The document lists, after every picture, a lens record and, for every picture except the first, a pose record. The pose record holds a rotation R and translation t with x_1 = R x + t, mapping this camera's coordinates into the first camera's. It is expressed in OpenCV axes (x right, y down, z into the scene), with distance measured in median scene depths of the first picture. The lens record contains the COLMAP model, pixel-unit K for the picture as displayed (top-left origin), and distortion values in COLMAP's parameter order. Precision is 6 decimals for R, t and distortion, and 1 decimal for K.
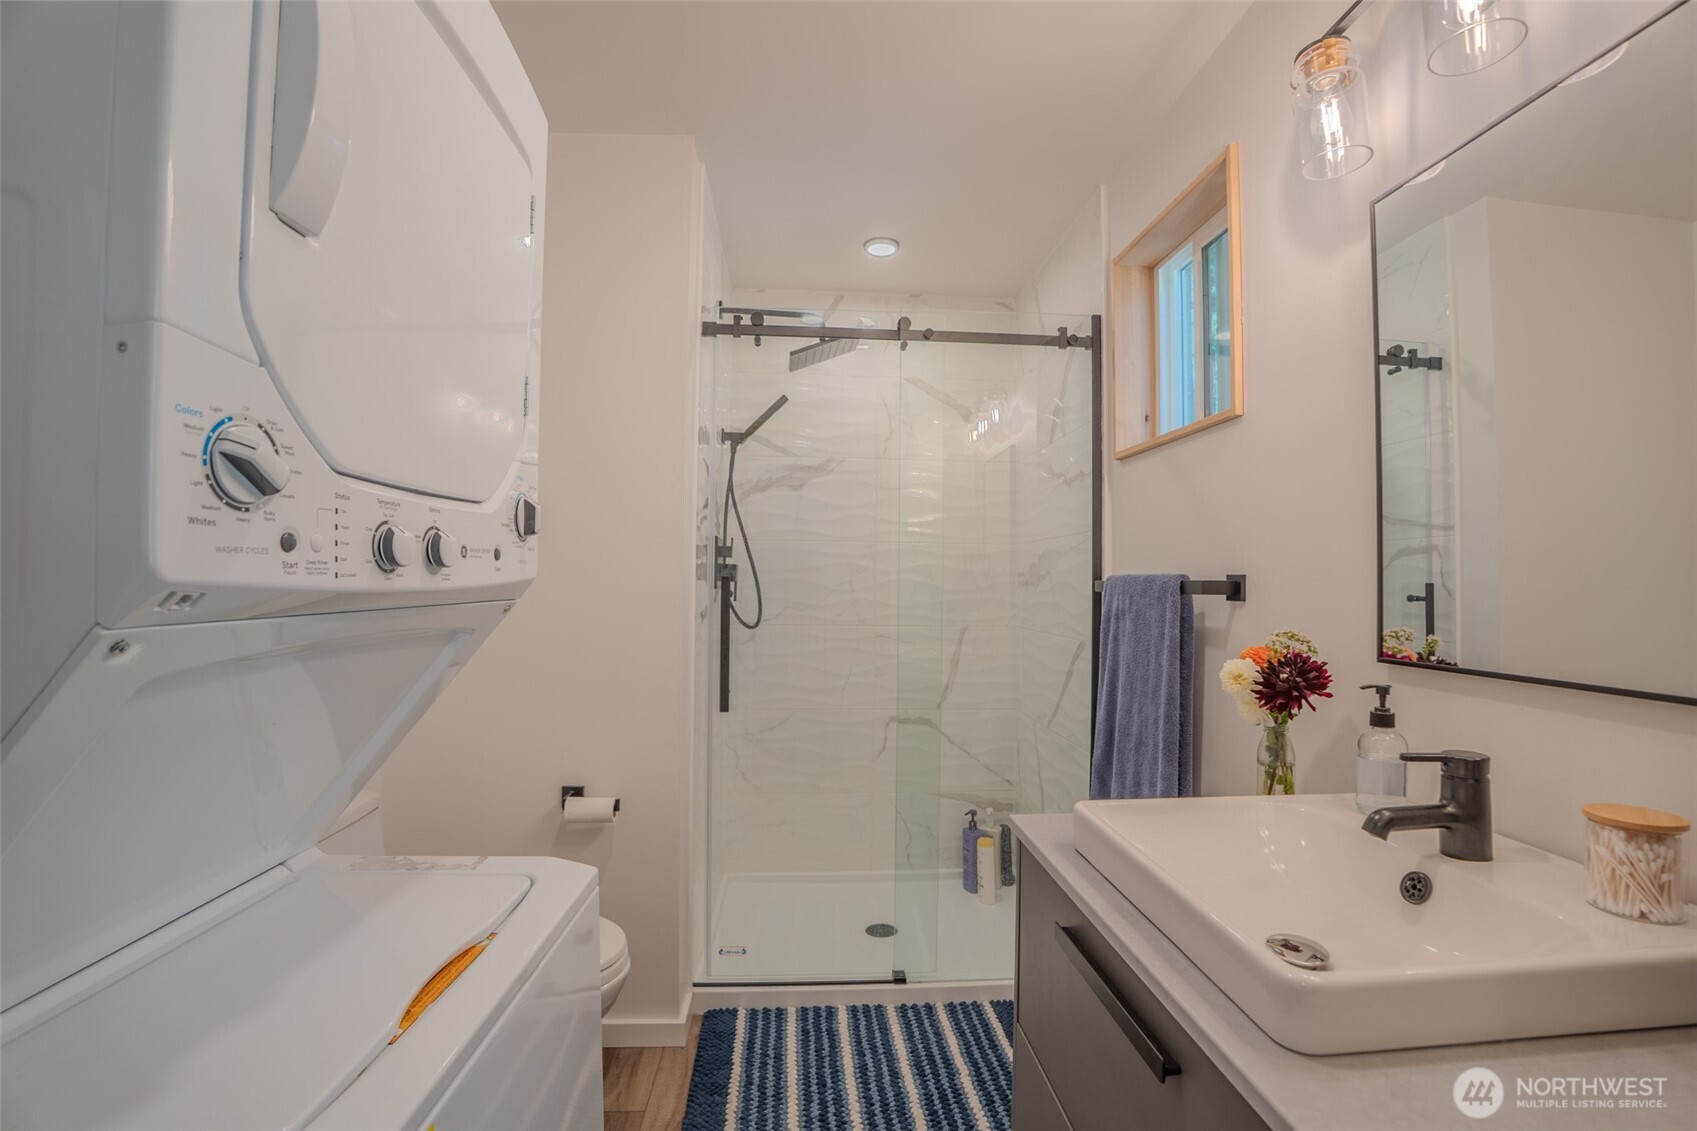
lens RADIAL K [[748.9, 0, 855.4], [0, 748.9, 563.4], [0, 0, 1]] dist [-0.061407, 0.013494]
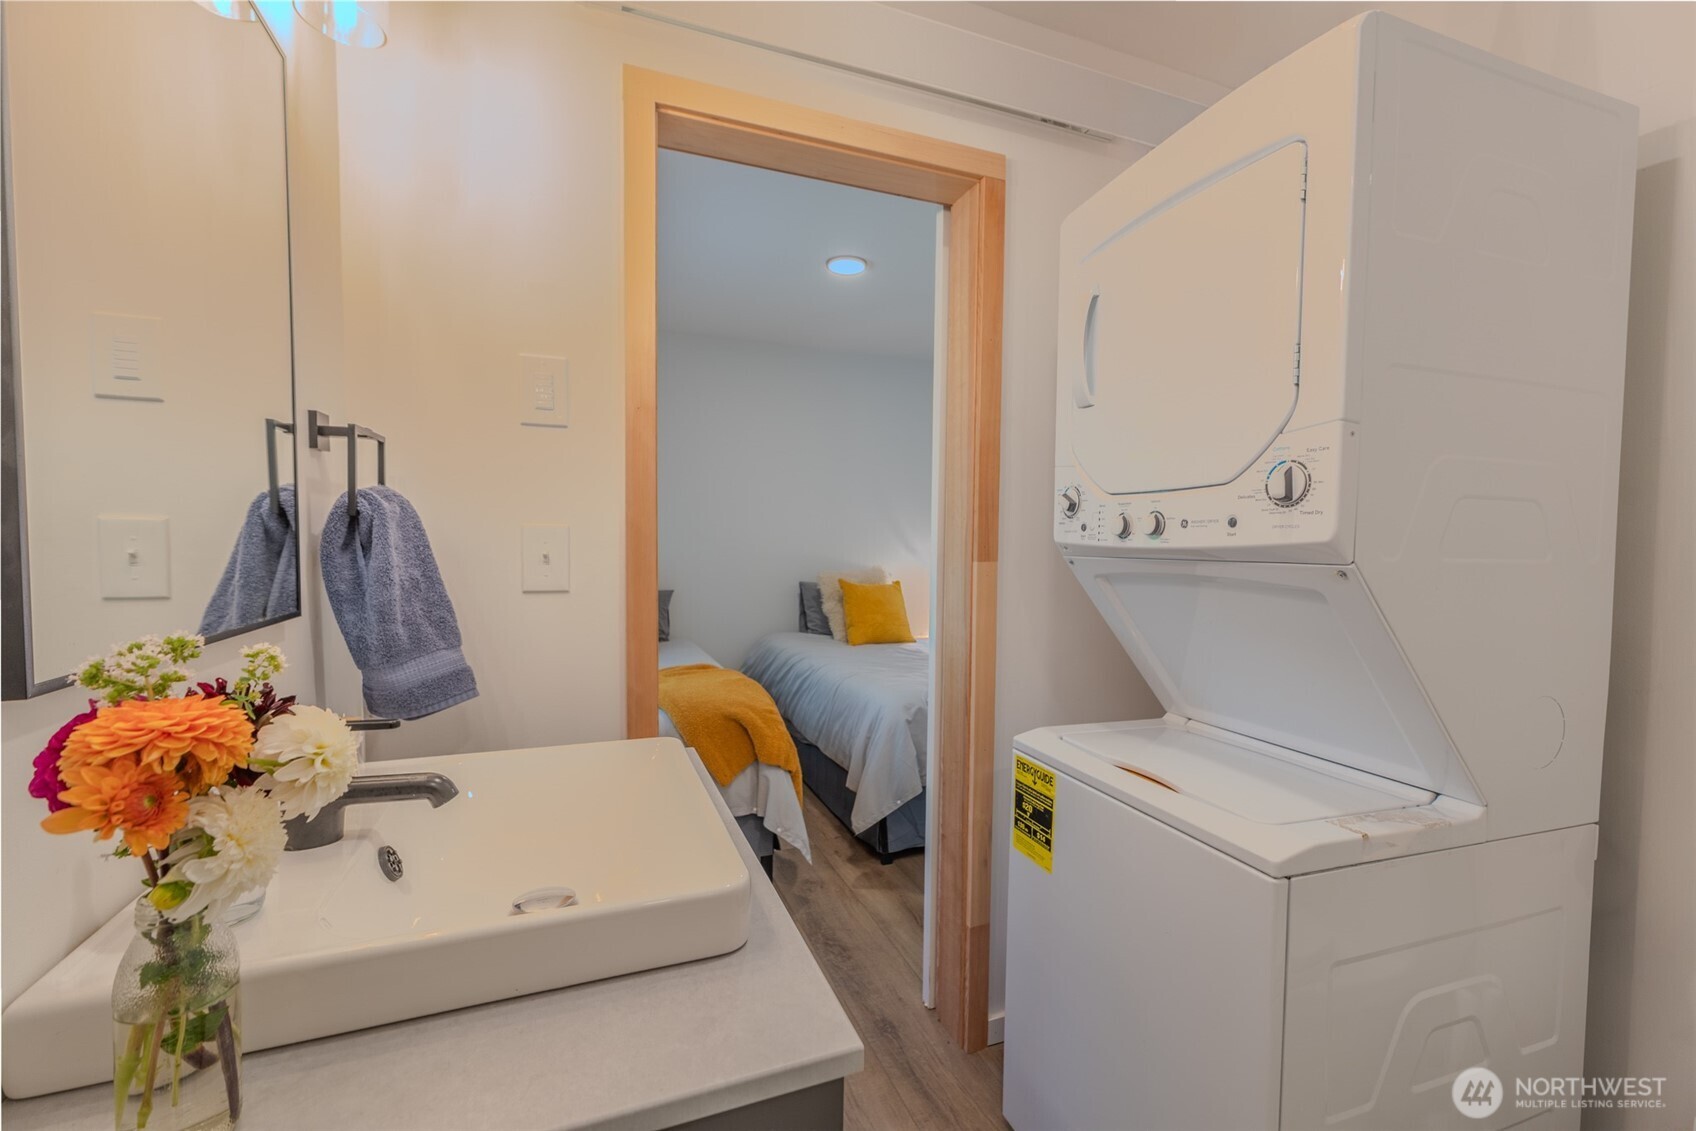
lens RADIAL K [[748.5, 0, 854.9], [0, 748.5, 563.4], [0, 0, 1]] dist [-0.061407, 0.013494]
pose [[-0.962314, -0.006312, -0.271867, 0.696830], [-0.009224, 0.999913, 0.009435, 0.076607], [0.271784, 0.011587, -0.962288, 3.076894]]
